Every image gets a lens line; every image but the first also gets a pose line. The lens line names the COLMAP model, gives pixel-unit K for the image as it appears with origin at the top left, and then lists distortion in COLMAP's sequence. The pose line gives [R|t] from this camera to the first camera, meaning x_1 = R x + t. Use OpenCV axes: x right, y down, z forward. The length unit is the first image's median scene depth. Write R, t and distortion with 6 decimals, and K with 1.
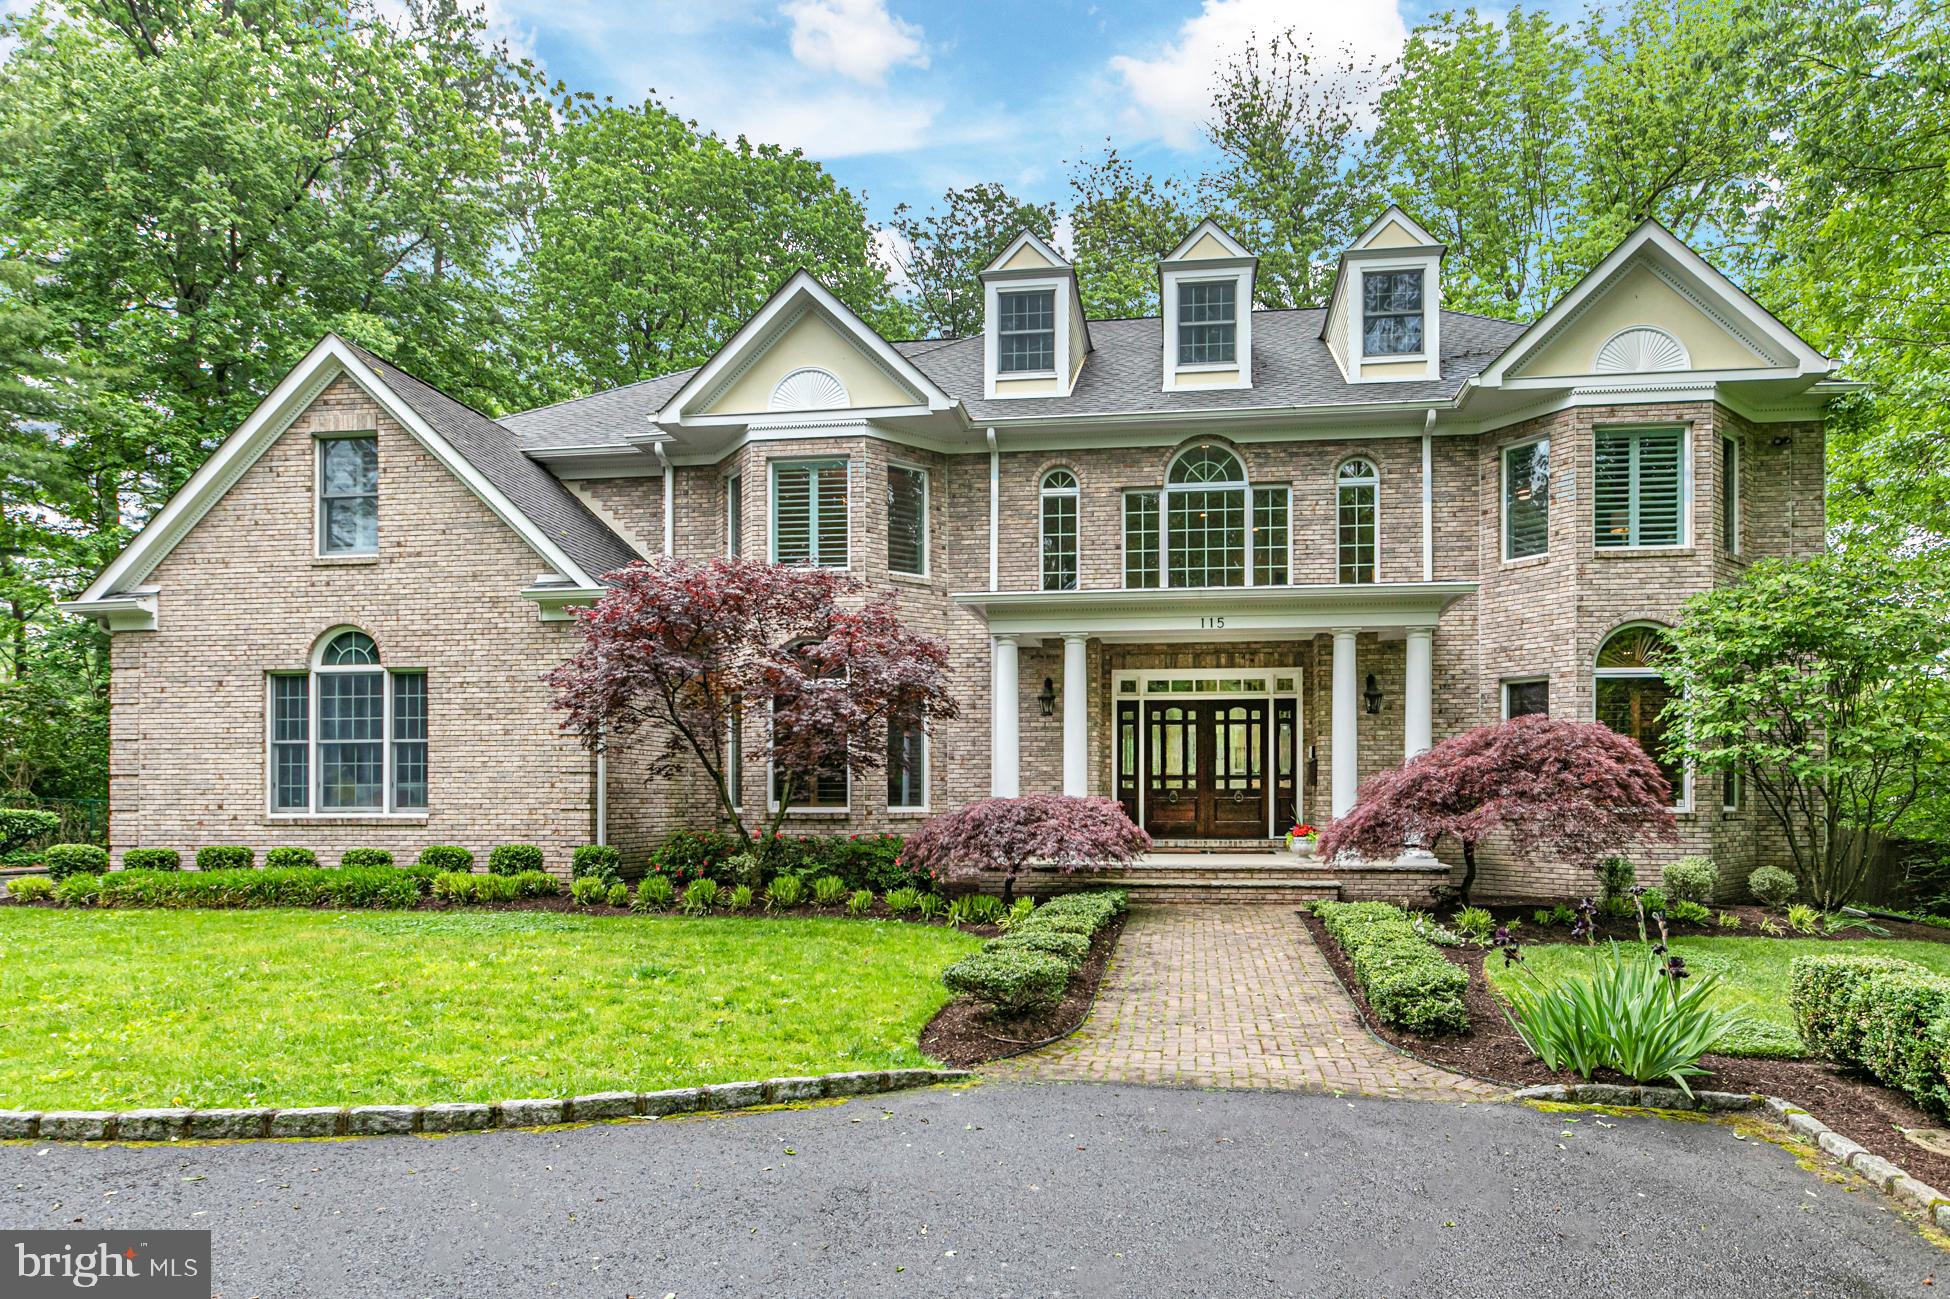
lens RADIAL K [[1016.5, 0, 978.9], [0, 1016.5, 766.8], [0, 0, 1]] dist [-0.004971, 0.000388]
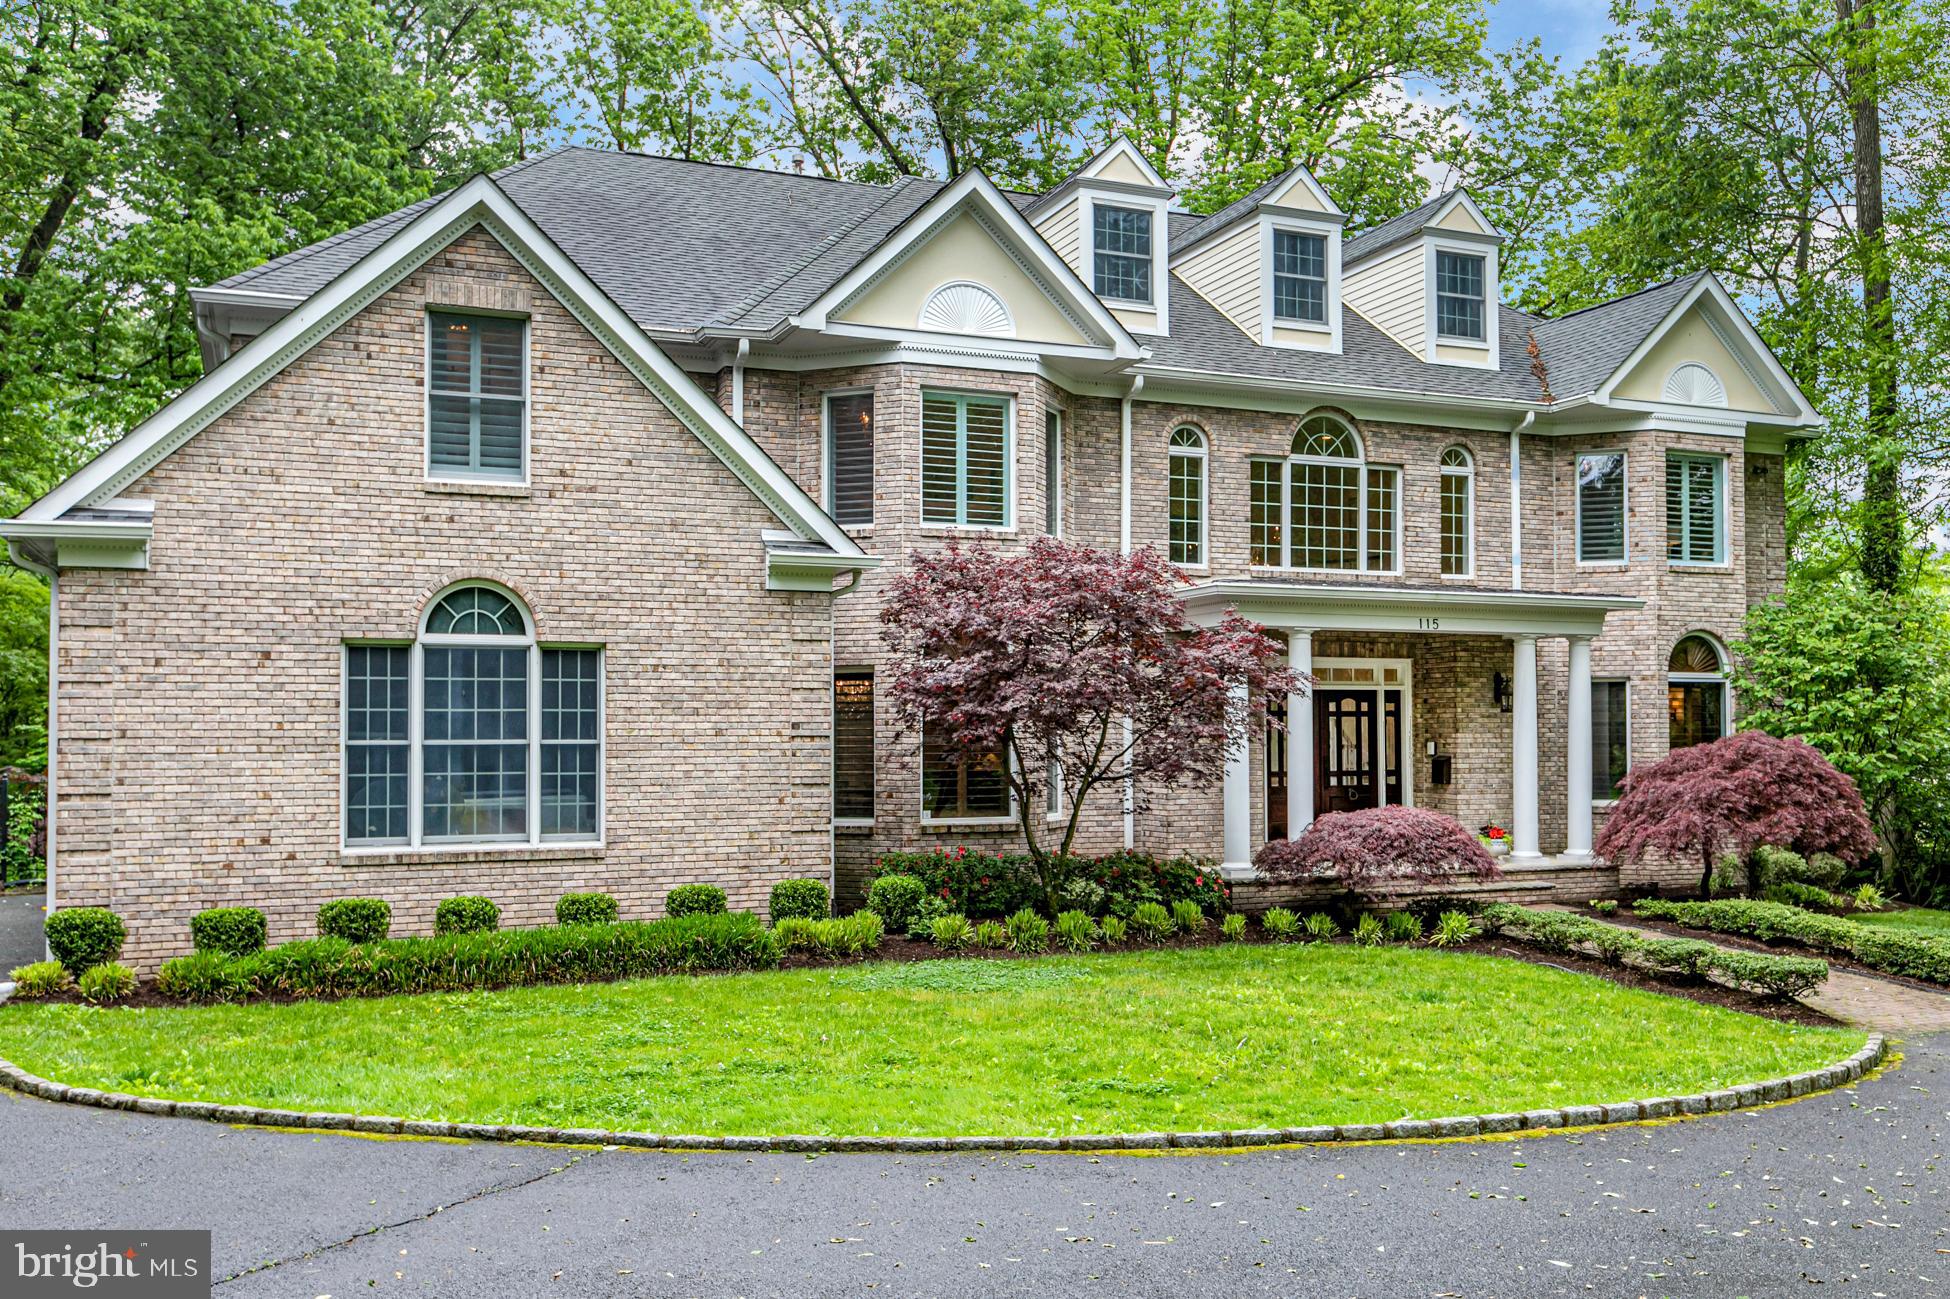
lens RADIAL K [[1576.5, 0, 974.6], [0, 1576.5, 653.7], [0, 0, 1]] dist [0.000117, -0.004718]
pose [[0.884315, 0.024895, 0.466227, -0.751973], [-0.009667, 0.999340, -0.035024, -0.047204], [-0.466792, 0.026465, 0.883971, -0.124744]]
